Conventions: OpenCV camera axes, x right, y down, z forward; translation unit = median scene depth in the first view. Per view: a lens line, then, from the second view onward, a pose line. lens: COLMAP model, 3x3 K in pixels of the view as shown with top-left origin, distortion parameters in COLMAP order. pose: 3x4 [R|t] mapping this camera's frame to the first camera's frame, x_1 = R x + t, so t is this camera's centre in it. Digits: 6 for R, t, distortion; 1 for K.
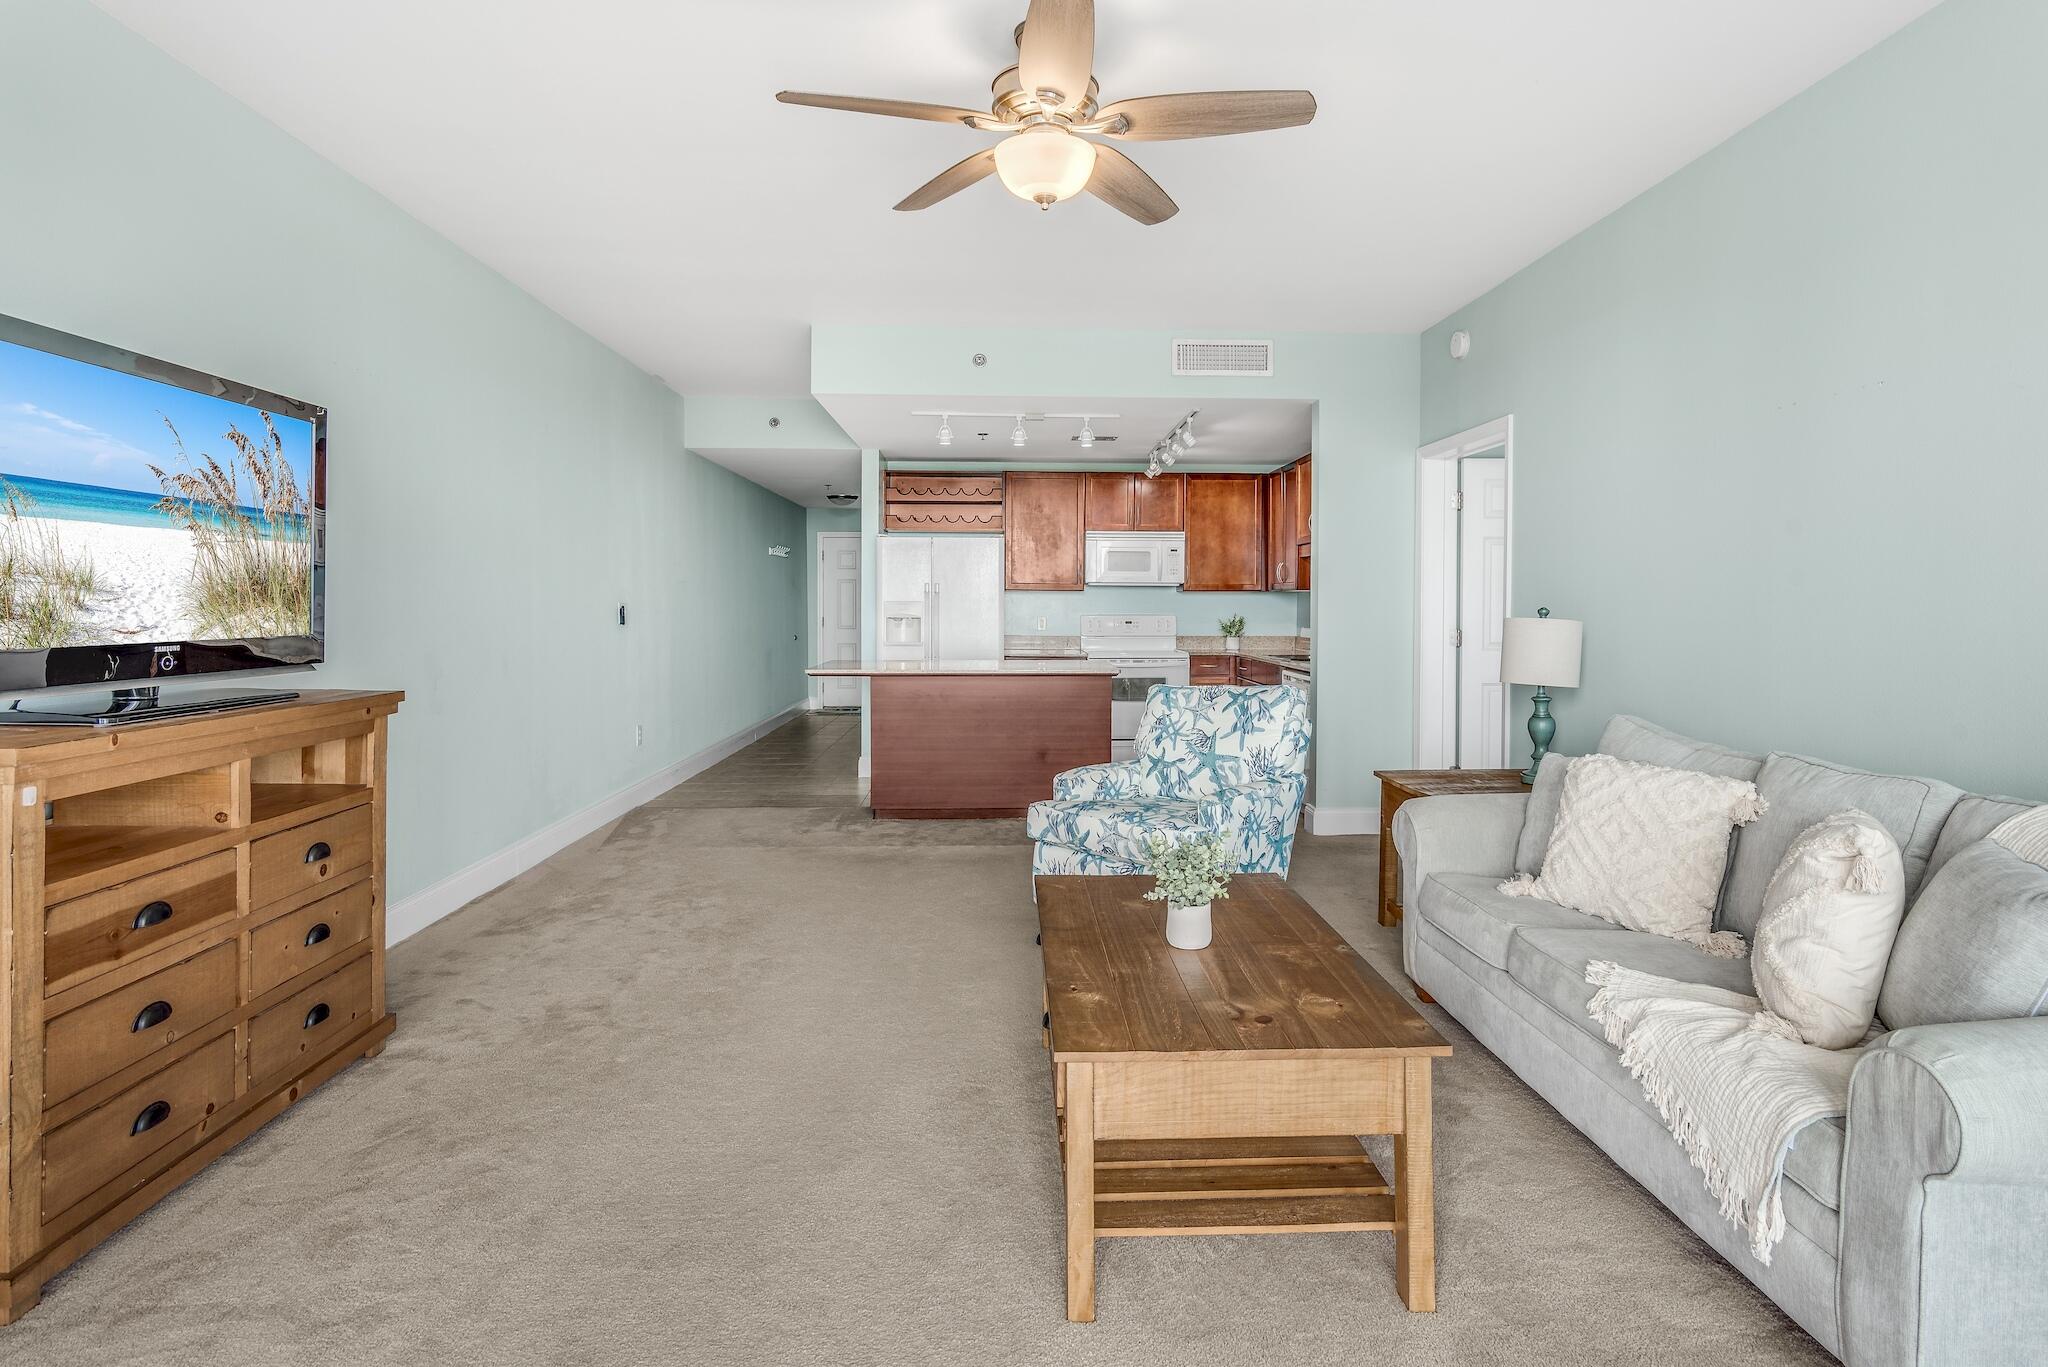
lens RADIAL K [[1067.0, 0, 1036.7], [0, 1067.0, 624.6], [0, 0, 1]] dist [0.001593, 0.000405]
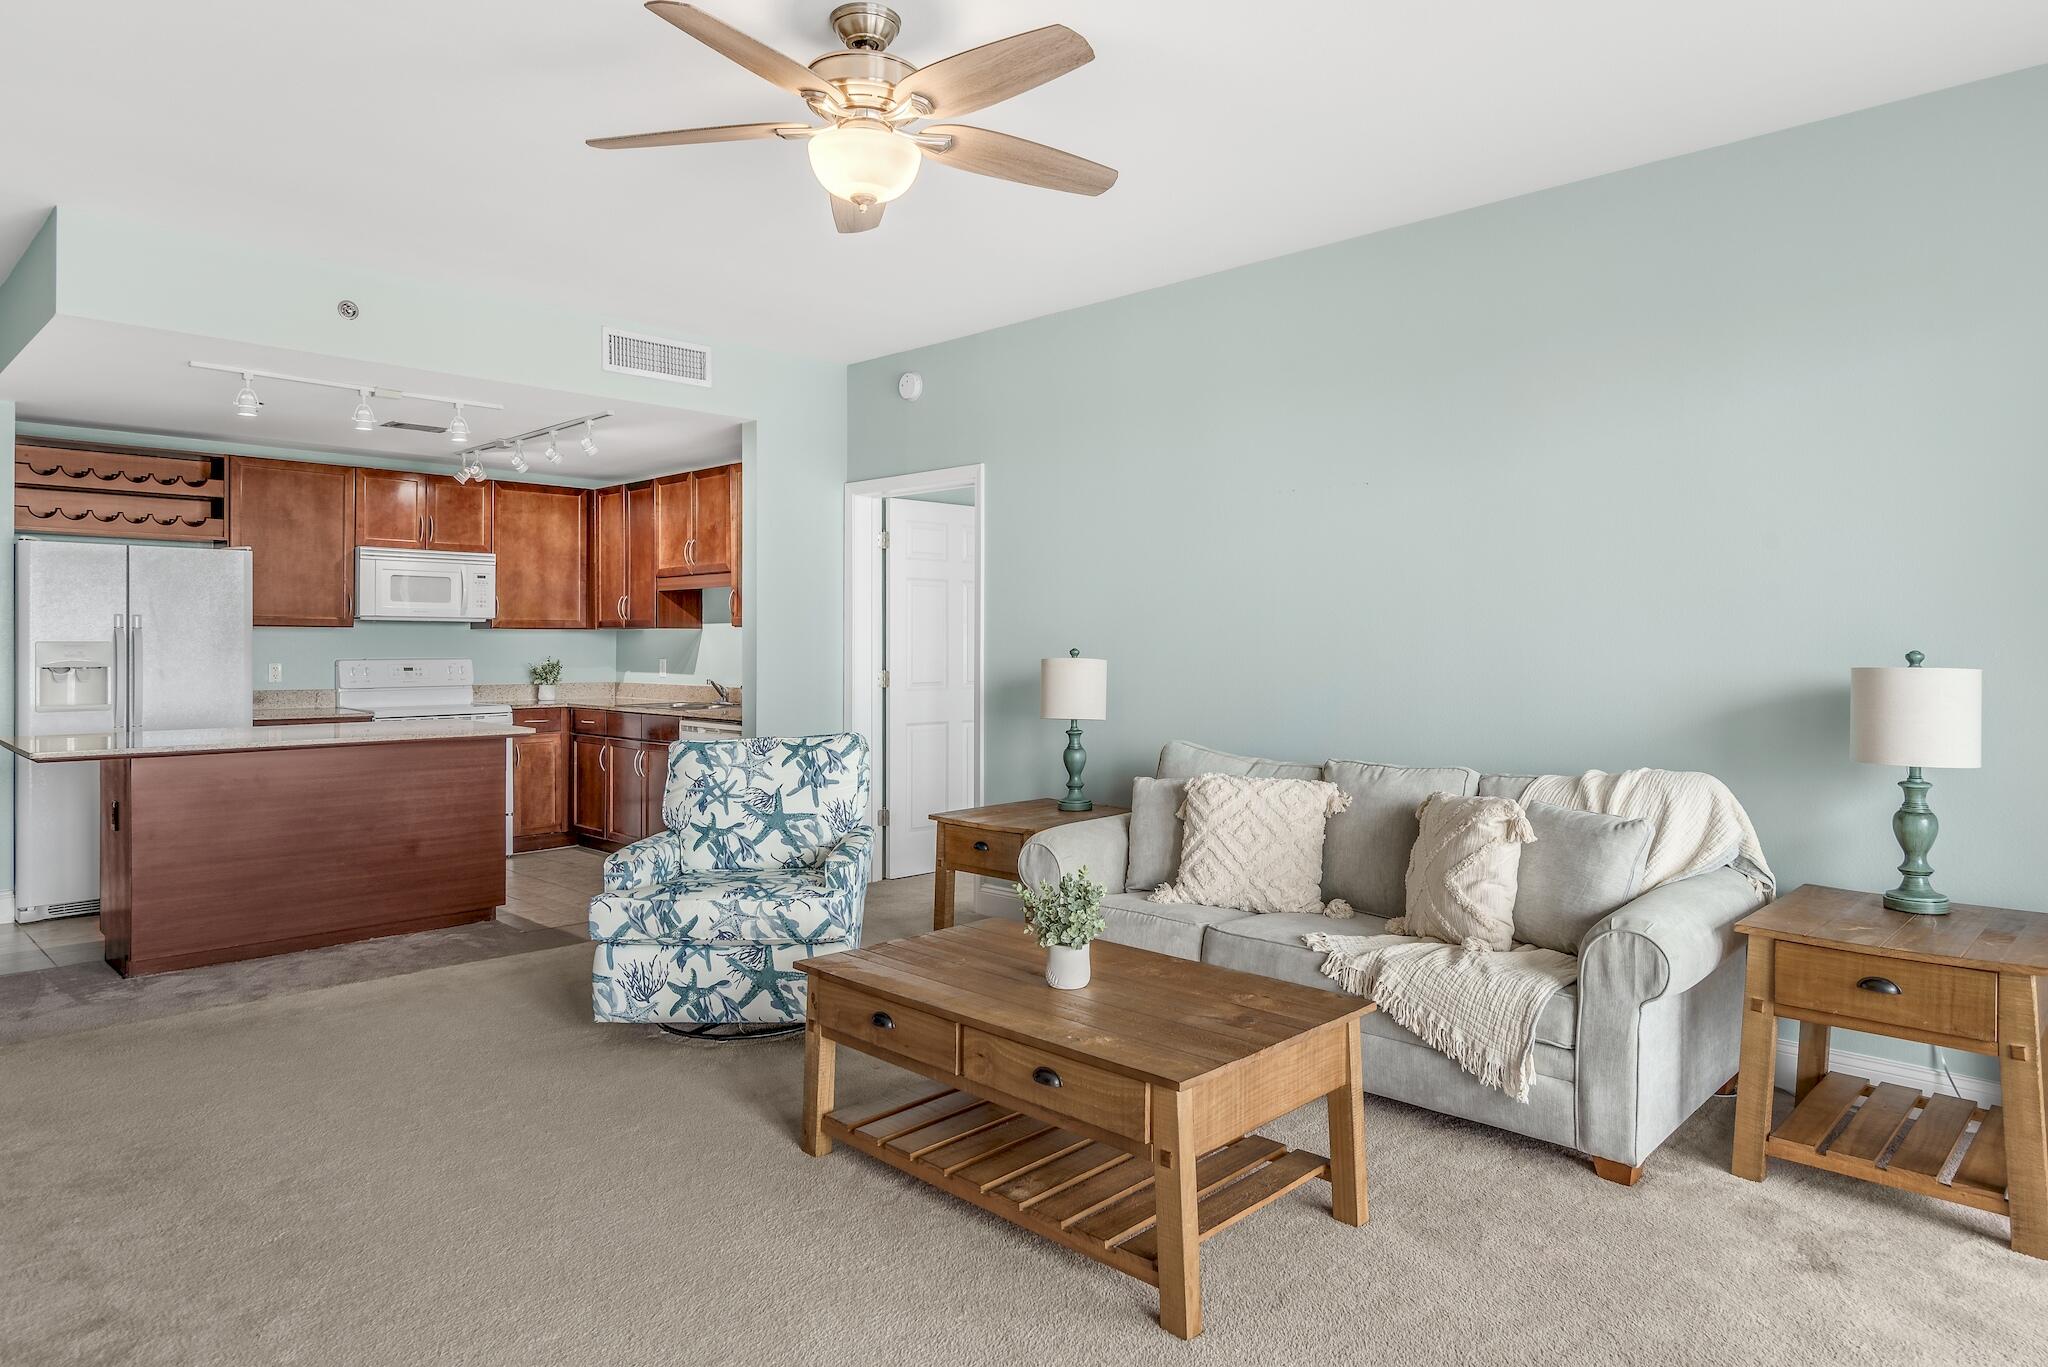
lens RADIAL K [[1245.3, 0, 1036.8], [0, 1245.3, 642.7], [0, 0, 1]] dist [0.002676, -0.002209]
pose [[0.723581, -0.001932, 0.690236, -0.564616], [0.014831, 0.999809, -0.012749, -0.008076], [-0.690080, 0.019462, 0.723472, 0.131321]]
